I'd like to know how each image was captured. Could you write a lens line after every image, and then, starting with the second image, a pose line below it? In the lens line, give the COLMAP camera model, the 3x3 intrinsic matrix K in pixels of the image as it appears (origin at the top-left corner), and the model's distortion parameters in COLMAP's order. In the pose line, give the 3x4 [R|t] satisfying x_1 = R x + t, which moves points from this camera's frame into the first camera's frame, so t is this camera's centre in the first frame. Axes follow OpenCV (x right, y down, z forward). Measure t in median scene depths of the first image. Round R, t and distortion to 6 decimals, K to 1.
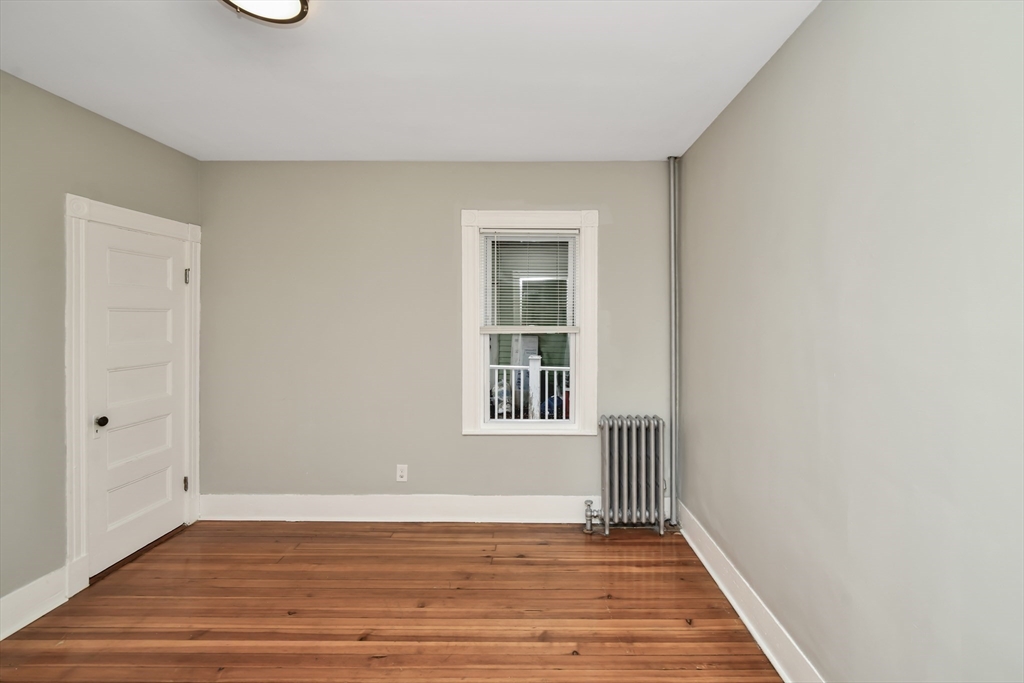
lens RADIAL K [[448.0, 0, 537.1], [0, 448.0, 319.1], [0, 0, 1]] dist [-0.000212, 0.000094]
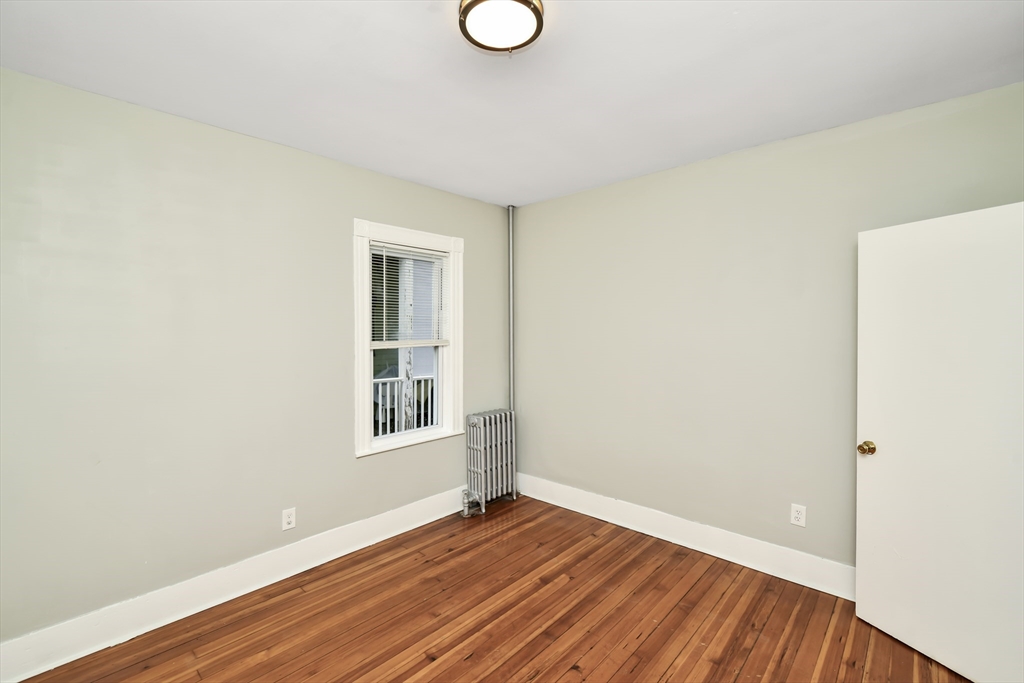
lens RADIAL K [[441.6, 0, 525.4], [0, 441.6, 326.4], [0, 0, 1]] dist [-0.001451, 0.001231]
pose [[0.675497, -0.001640, 0.737361, -0.644707], [-0.001269, 0.999993, 0.003386, -0.022047], [-0.737361, -0.003222, 0.675491, 0.120367]]
